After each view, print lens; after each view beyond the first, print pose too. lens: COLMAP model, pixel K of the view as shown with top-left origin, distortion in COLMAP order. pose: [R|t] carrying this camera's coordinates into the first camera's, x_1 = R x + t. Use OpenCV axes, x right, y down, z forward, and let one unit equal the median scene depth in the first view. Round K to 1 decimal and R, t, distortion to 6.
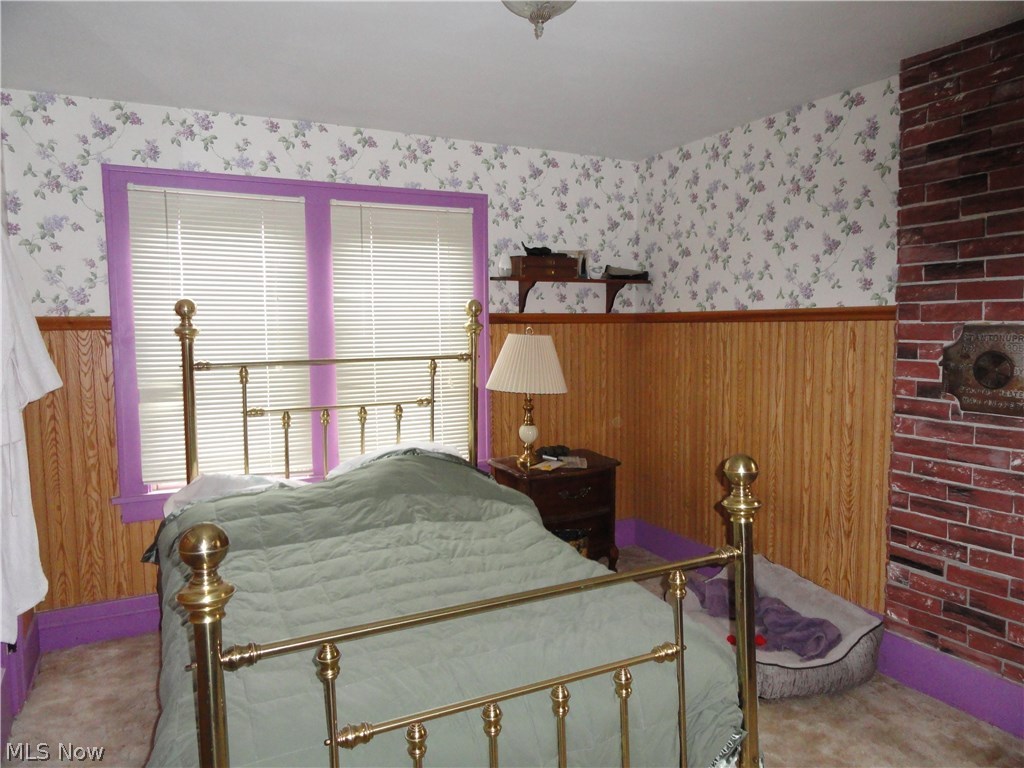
lens RADIAL K [[709.5, 0, 511.6], [0, 709.5, 384.5], [0, 0, 1]] dist [0.003521, -0.003013]
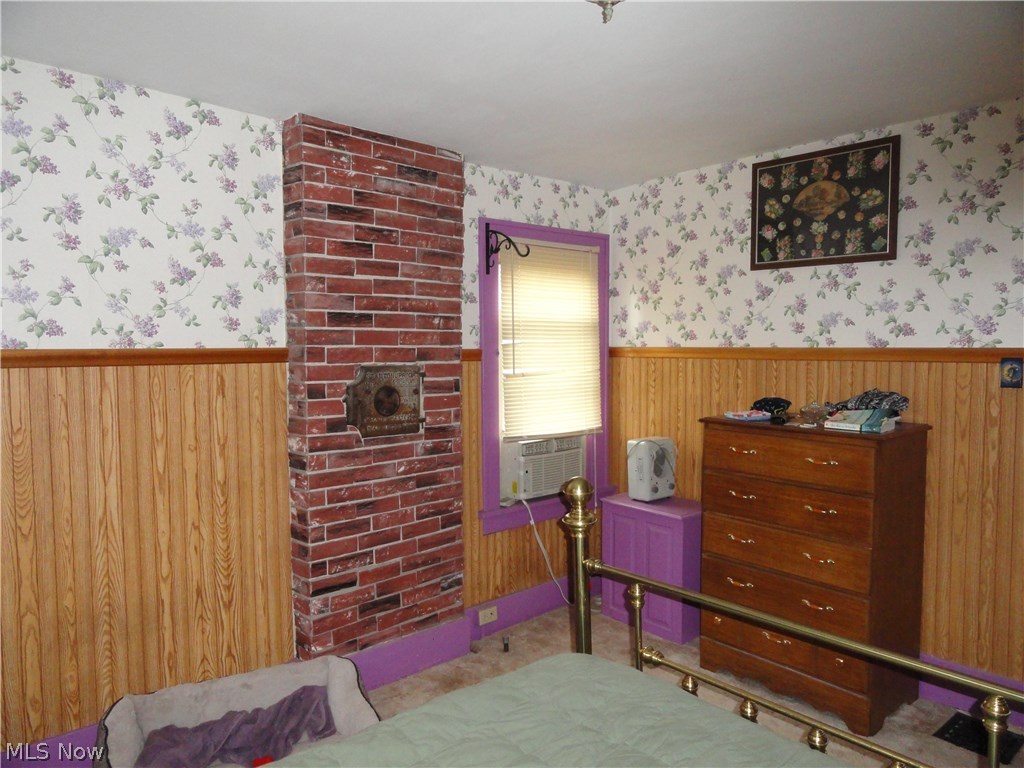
lens RADIAL K [[709.5, 0, 512.4], [0, 709.5, 382.8], [0, 0, 1]] dist [0.003521, -0.003013]
pose [[-0.268806, -0.032103, 0.962659, -0.494933], [0.093197, 0.993888, 0.059168, -0.088319], [-0.958675, 0.105621, -0.264171, 0.923359]]
